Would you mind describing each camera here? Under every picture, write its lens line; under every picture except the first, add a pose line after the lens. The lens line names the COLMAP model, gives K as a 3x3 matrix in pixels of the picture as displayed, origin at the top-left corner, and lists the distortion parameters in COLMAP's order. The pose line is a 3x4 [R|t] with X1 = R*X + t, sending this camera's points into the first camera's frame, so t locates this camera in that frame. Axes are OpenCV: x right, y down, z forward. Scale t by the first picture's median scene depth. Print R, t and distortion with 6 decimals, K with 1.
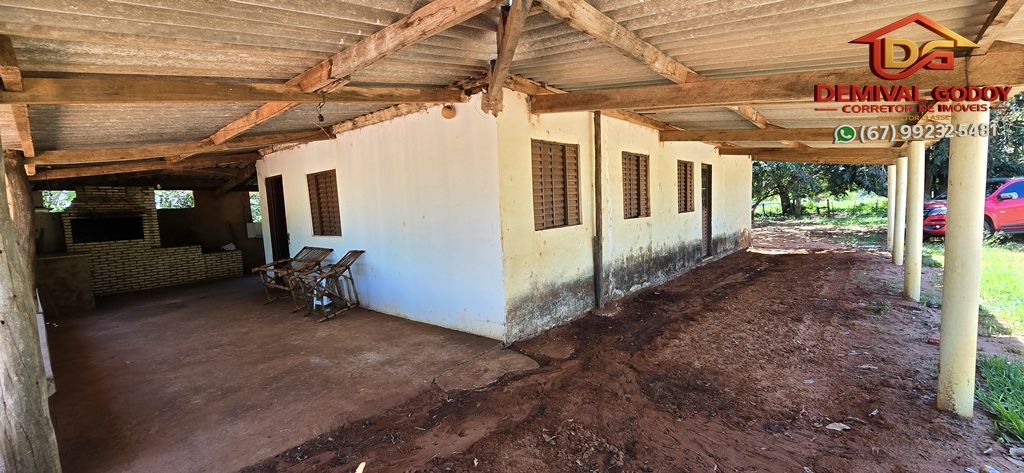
lens RADIAL K [[423.8, 0, 503.8], [0, 423.8, 243.3], [0, 0, 1]] dist [0.000406, 0.000592]
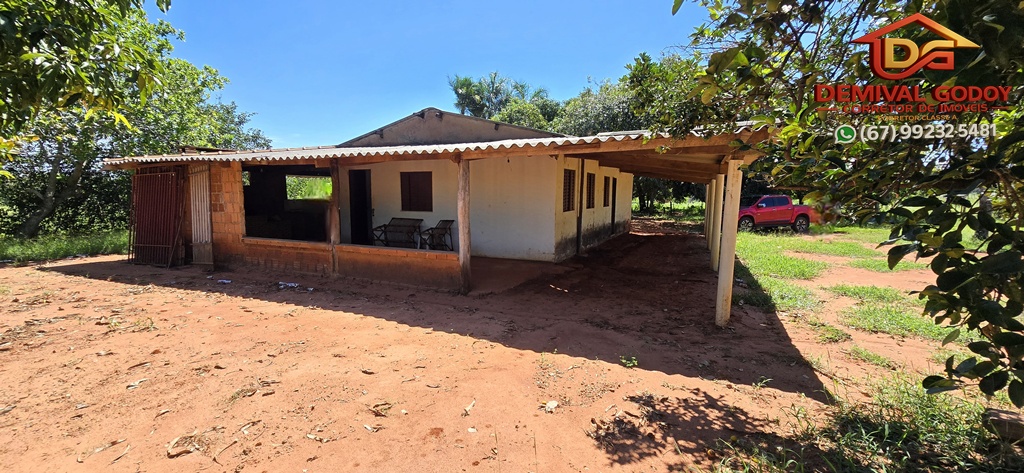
lens RADIAL K [[418.0, 0, 513.5], [0, 418.0, 240.2], [0, 0, 1]] dist [0.000219, 0.000102]
pose [[0.955594, 0.019442, 0.294044, -0.431253], [-0.024598, 0.999602, 0.013846, 0.050412], [-0.293658, -0.020463, 0.955691, -0.514973]]
